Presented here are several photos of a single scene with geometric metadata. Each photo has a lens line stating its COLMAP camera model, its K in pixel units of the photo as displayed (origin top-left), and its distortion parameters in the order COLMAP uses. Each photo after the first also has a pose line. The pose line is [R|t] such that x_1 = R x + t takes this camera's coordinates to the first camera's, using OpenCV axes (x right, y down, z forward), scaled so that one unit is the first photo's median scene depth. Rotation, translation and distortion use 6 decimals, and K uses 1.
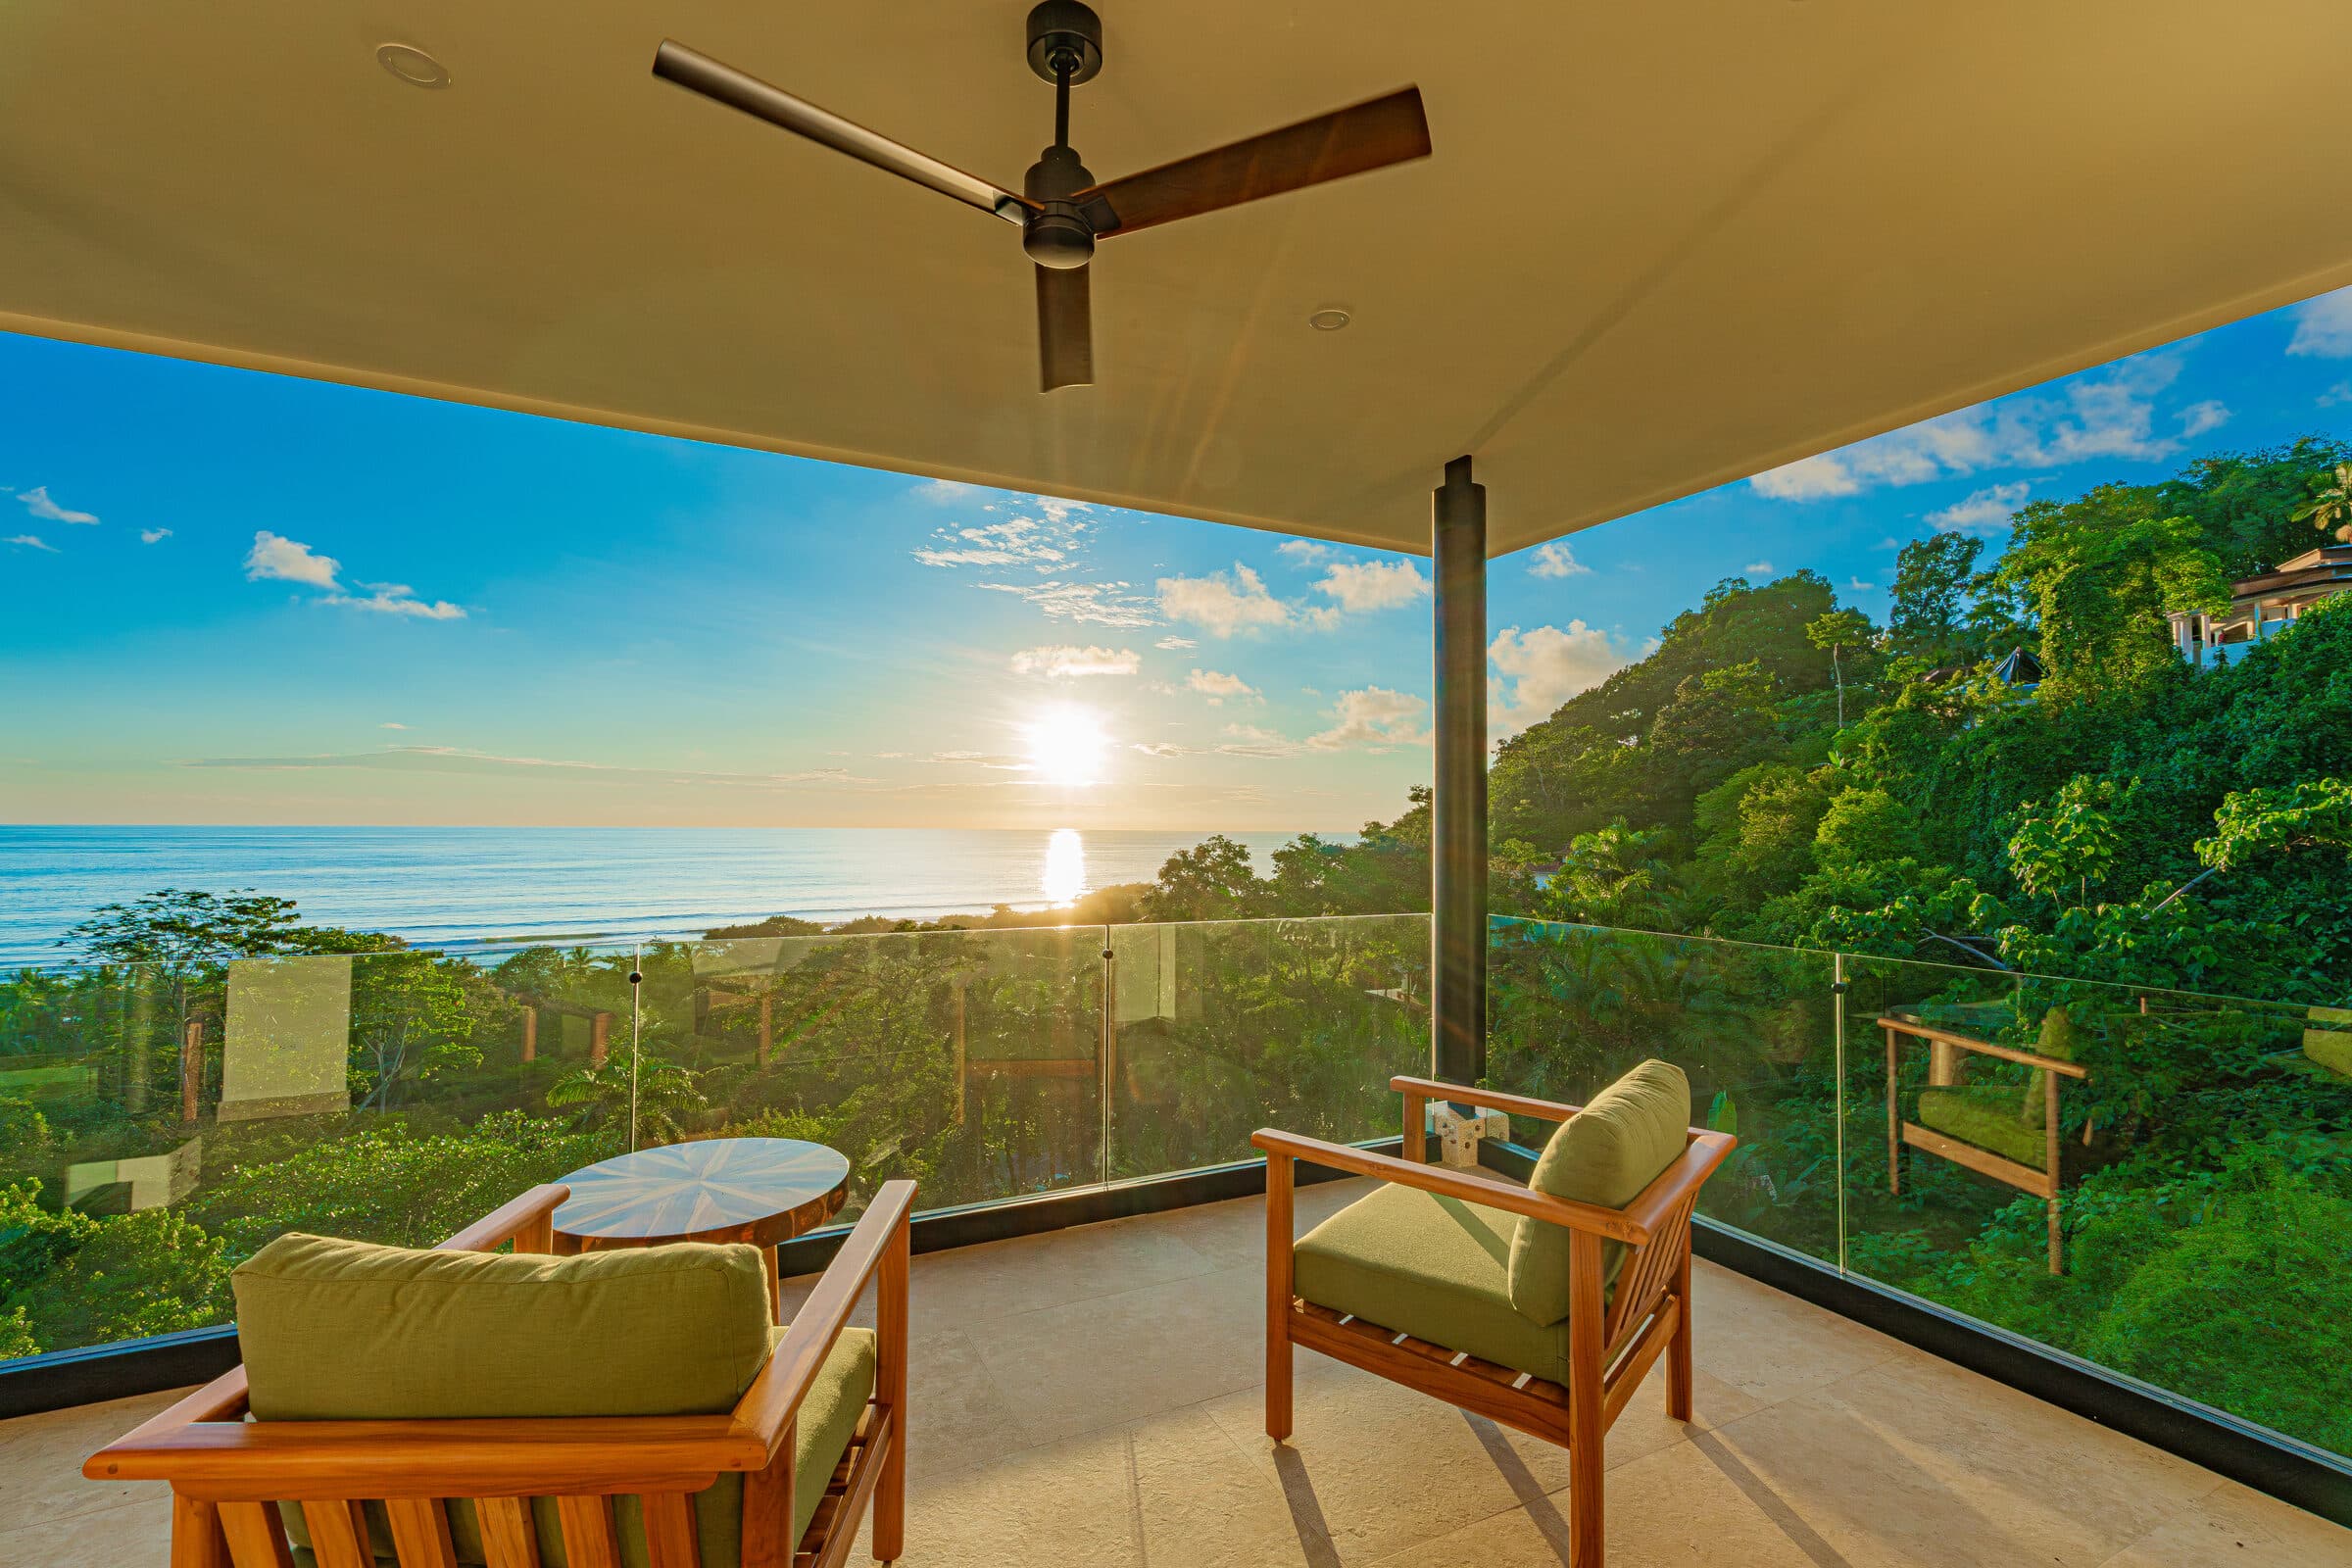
lens RADIAL K [[1021.6, 0, 1176.0], [0, 1021.6, 784.0], [0, 0, 1]] dist [-0.004458, -0.000144]
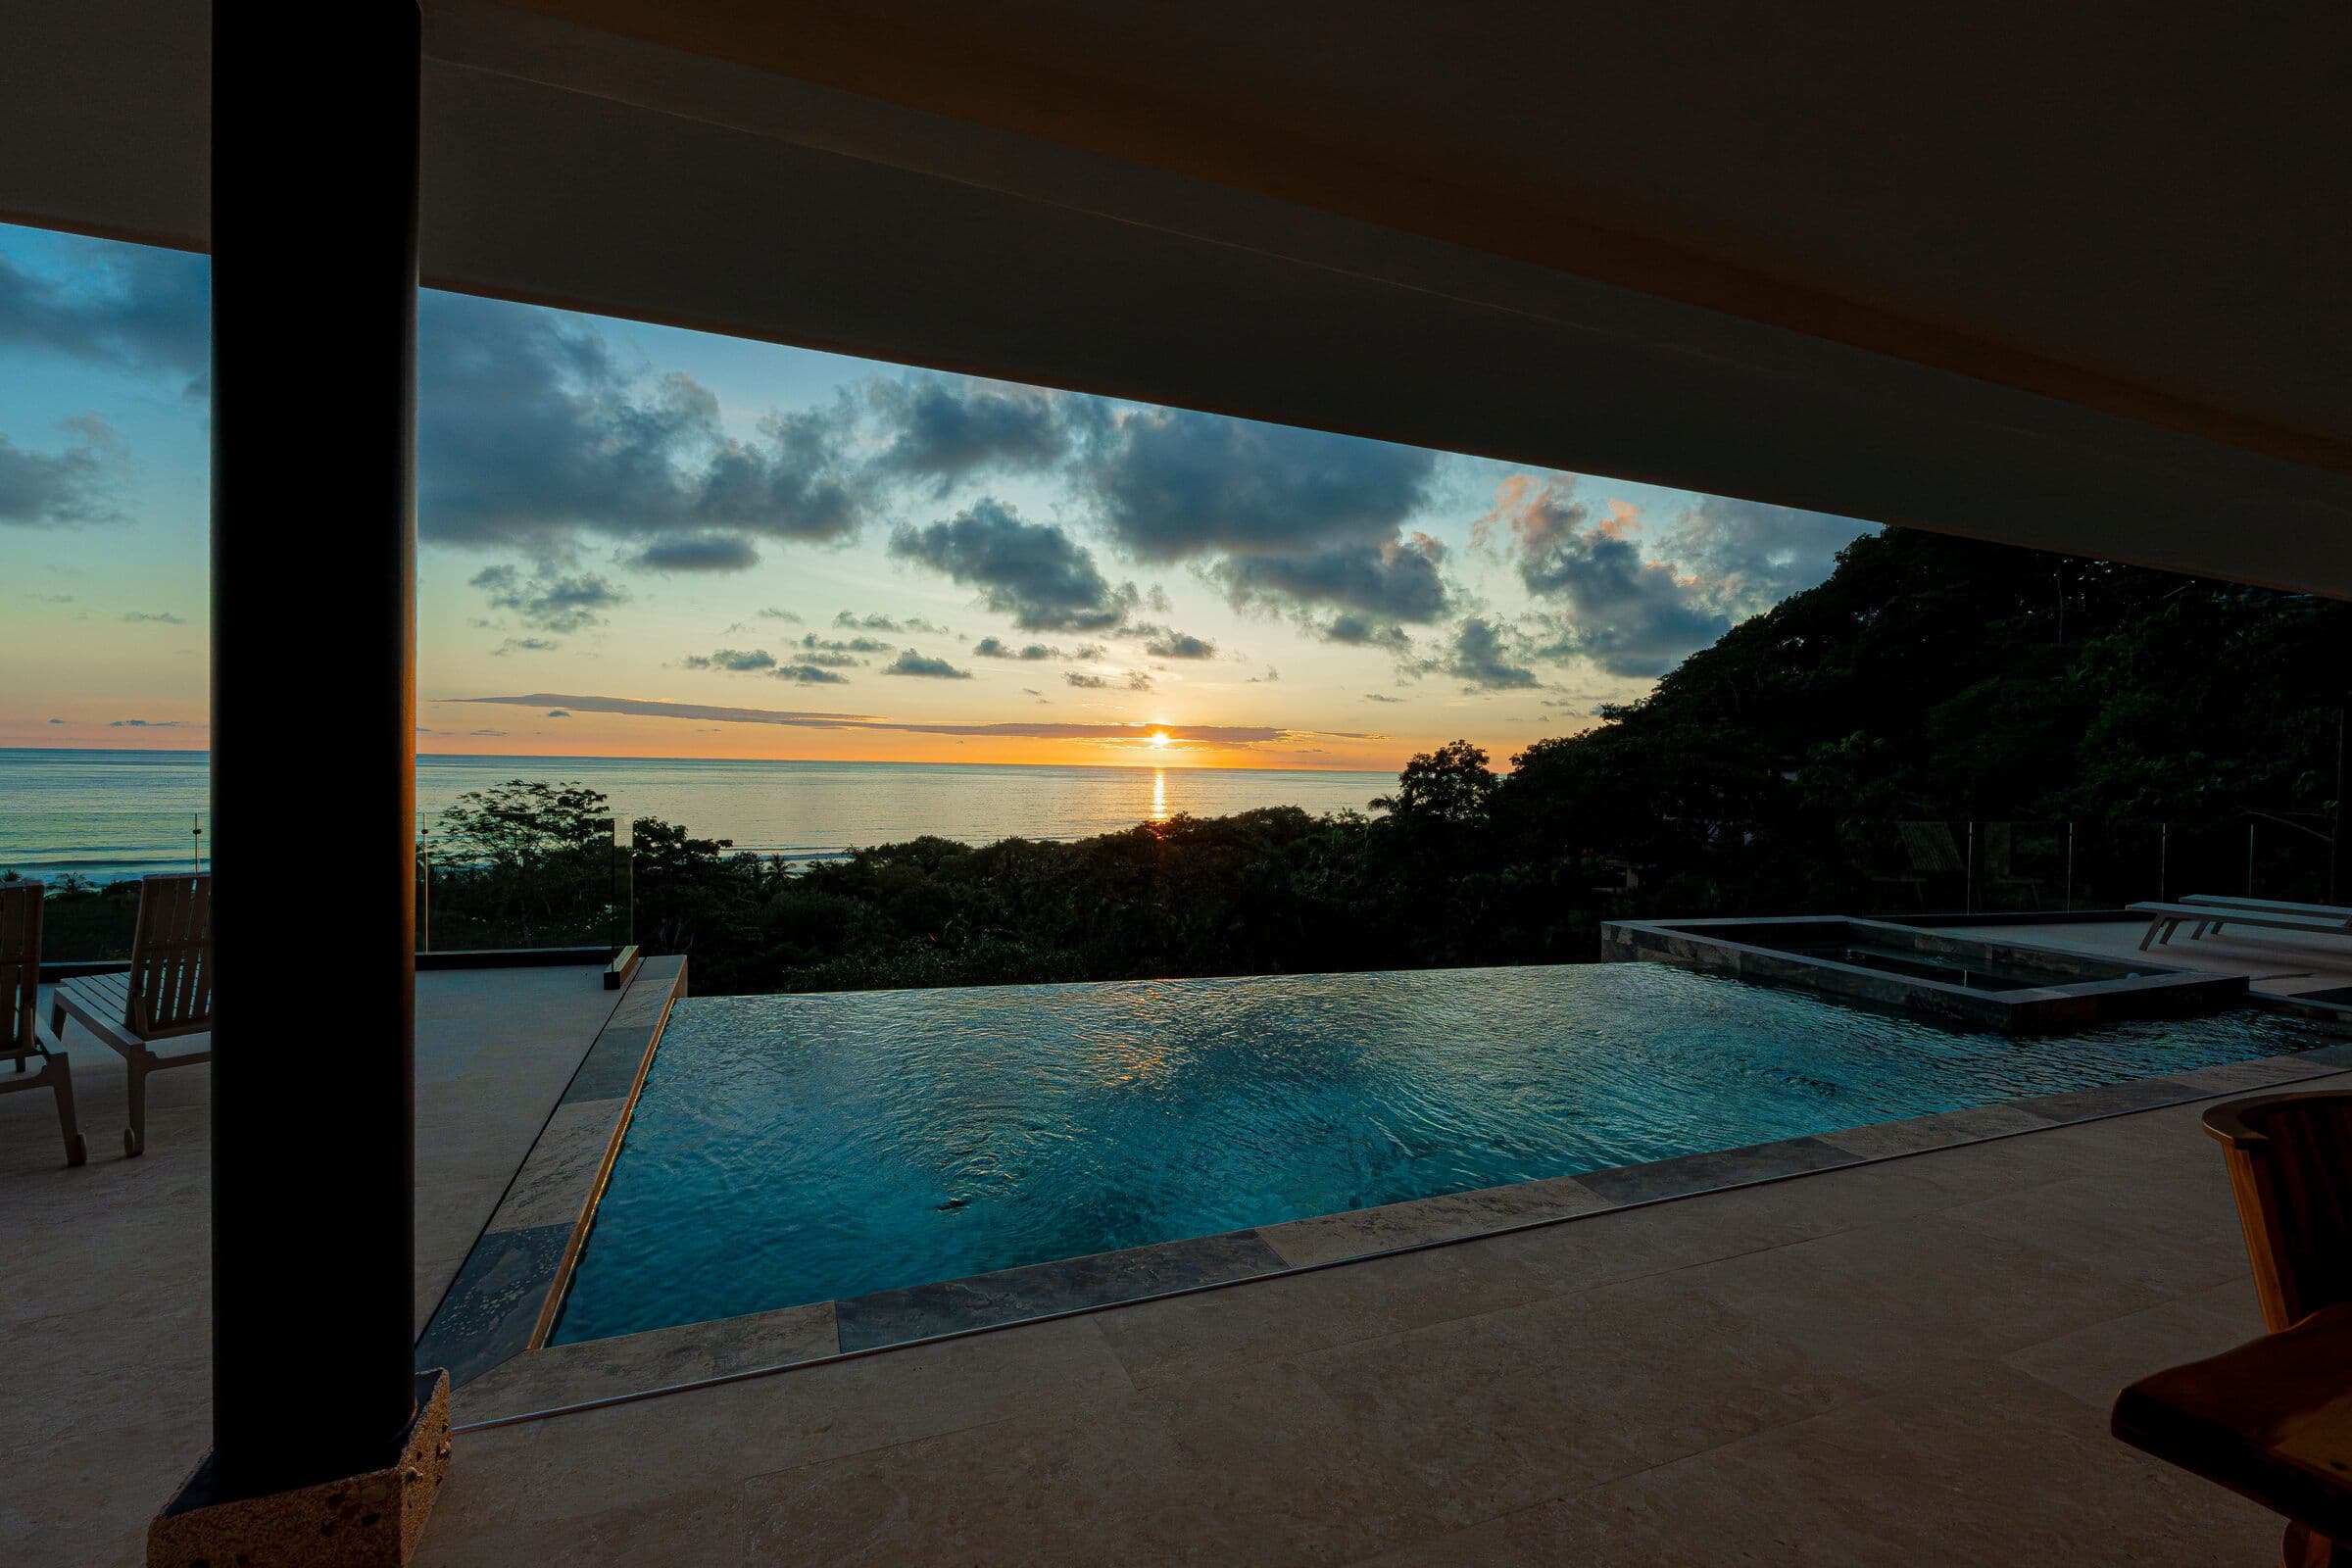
lens RADIAL K [[1021.6, 0, 1176.0], [0, 1021.6, 784.0], [0, 0, 1]] dist [-0.004458, -0.000144]
pose [[0.996939, 0.013350, -0.077035, -0.156543], [-0.008810, 0.998220, 0.058985, 0.032327], [0.077685, -0.058126, 0.995282, -0.082367]]
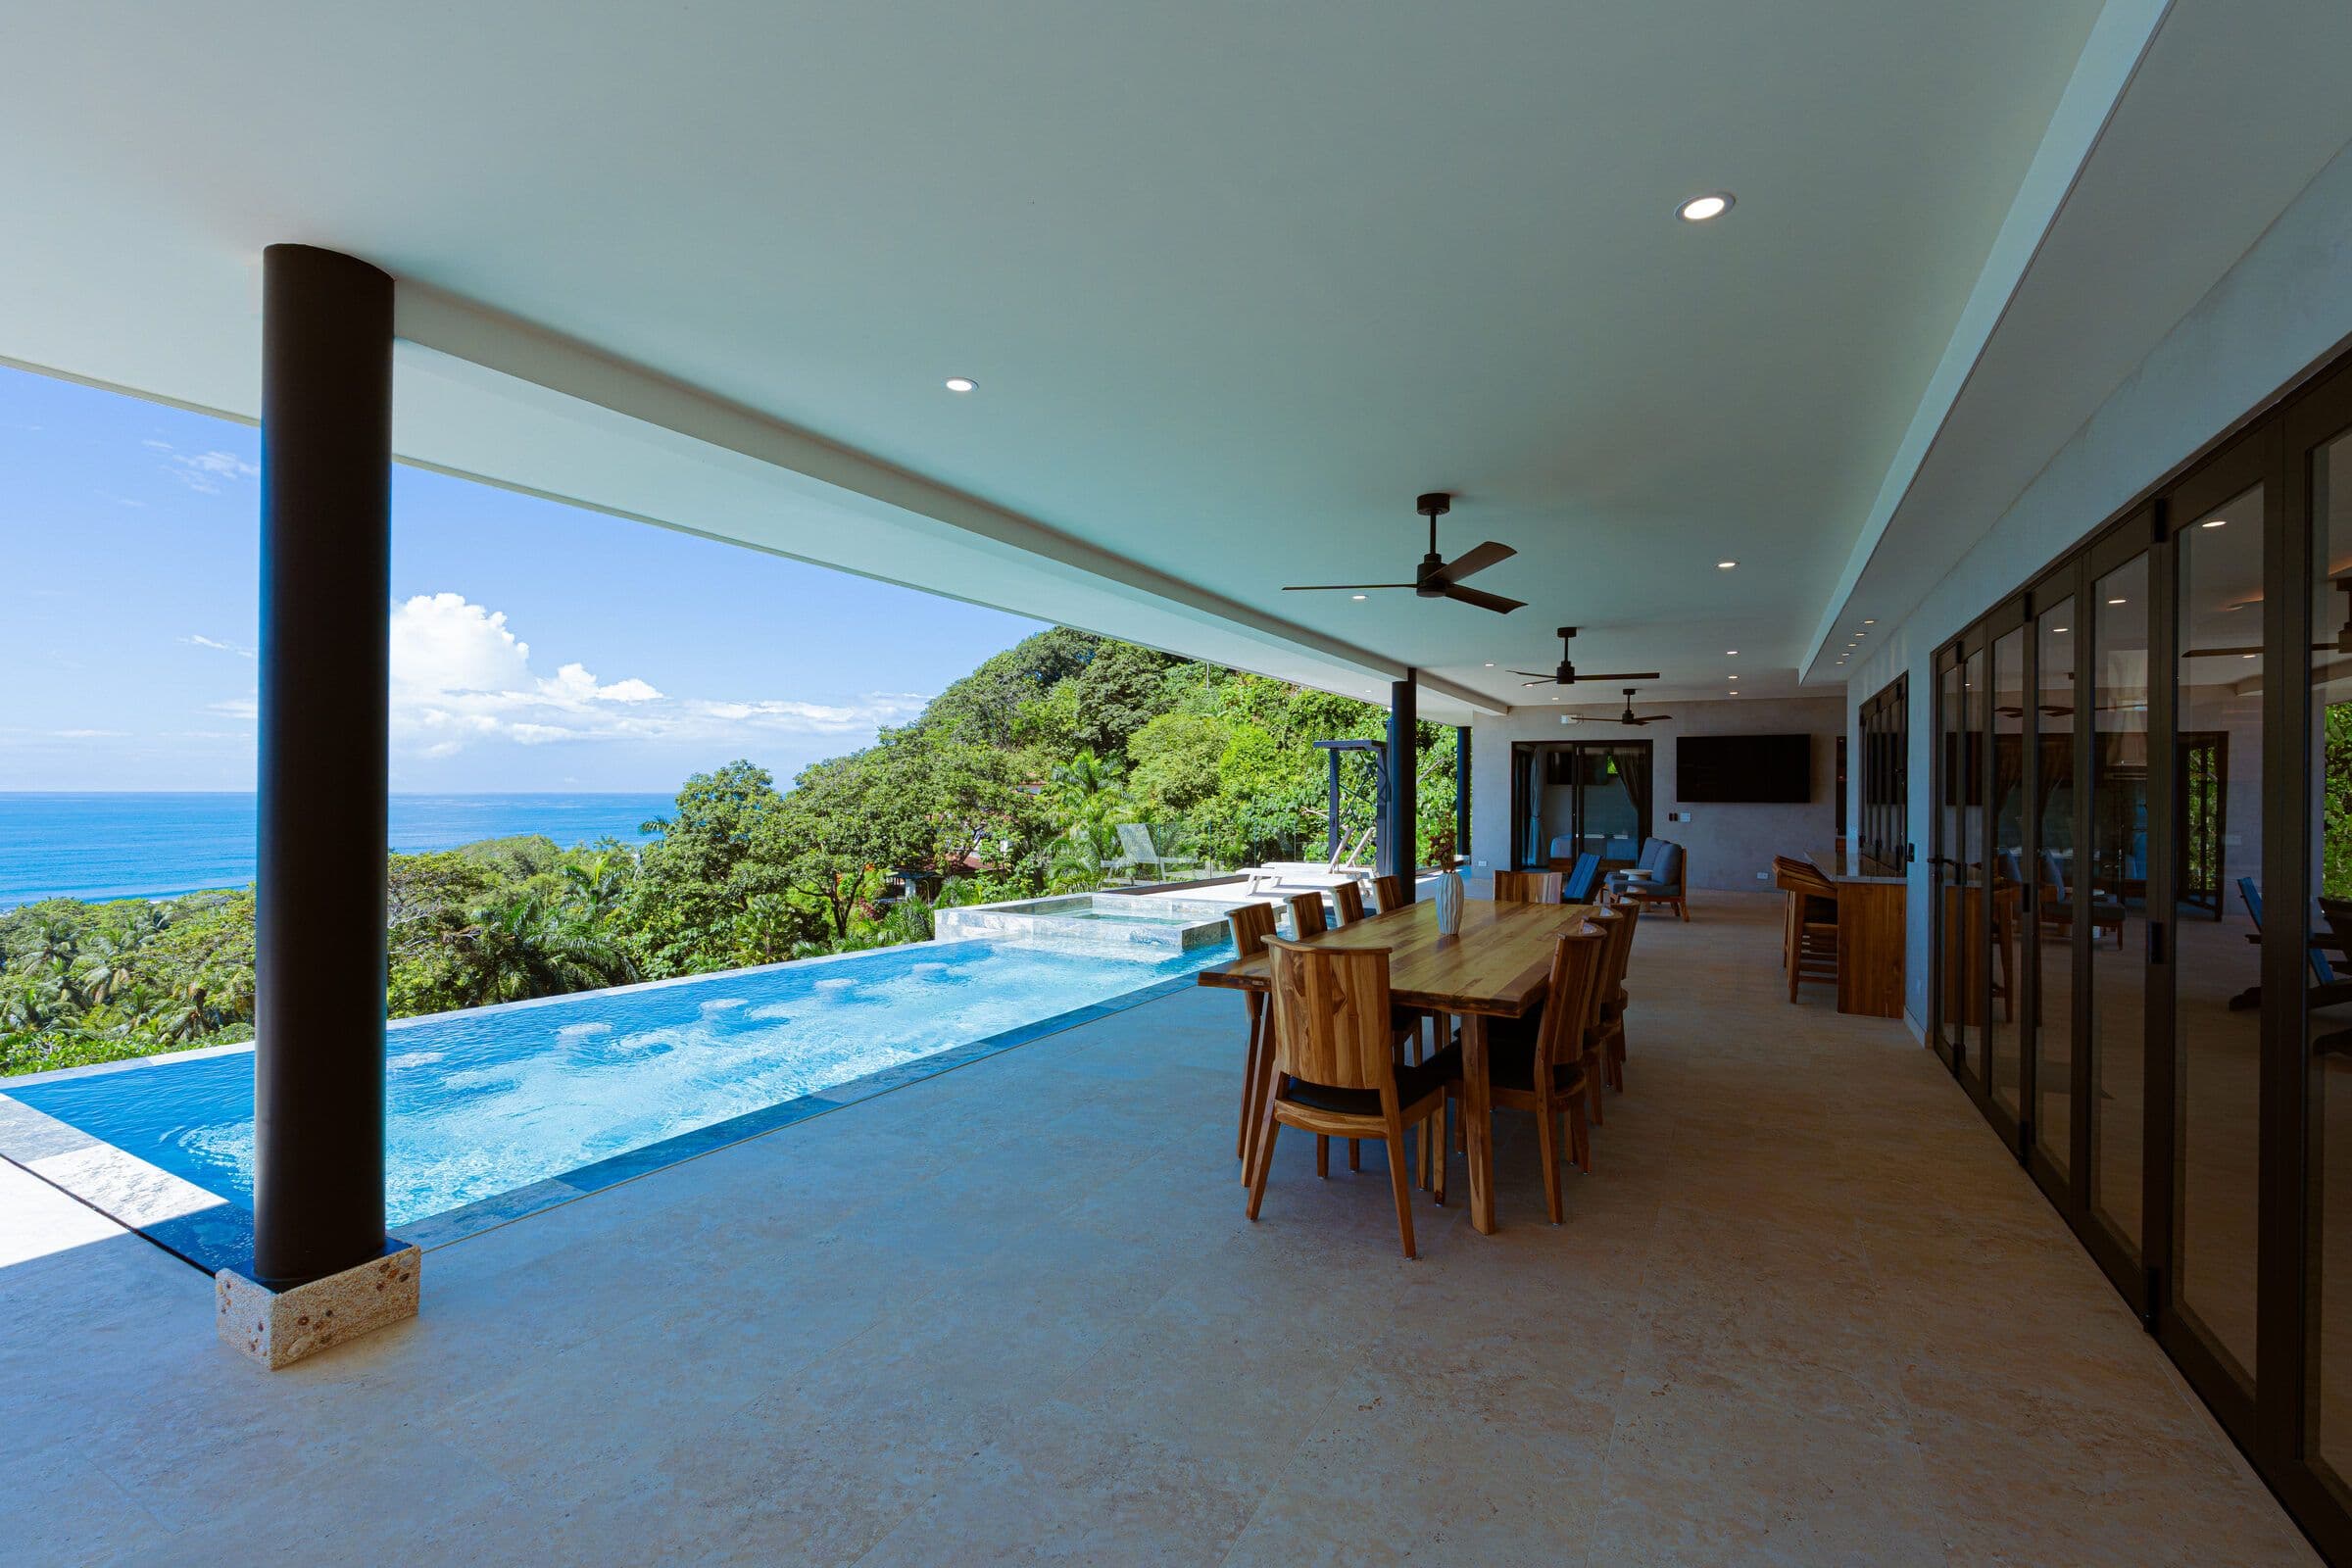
lens RADIAL K [[1021.6, 0, 1176.0], [0, 1021.6, 784.0], [0, 0, 1]] dist [-0.004458, -0.000144]
pose [[0.822831, -0.000344, 0.568286, -0.170204], [-0.020568, 0.999327, 0.030386, 0.030871], [-0.567913, -0.036691, 0.822270, -0.102588]]
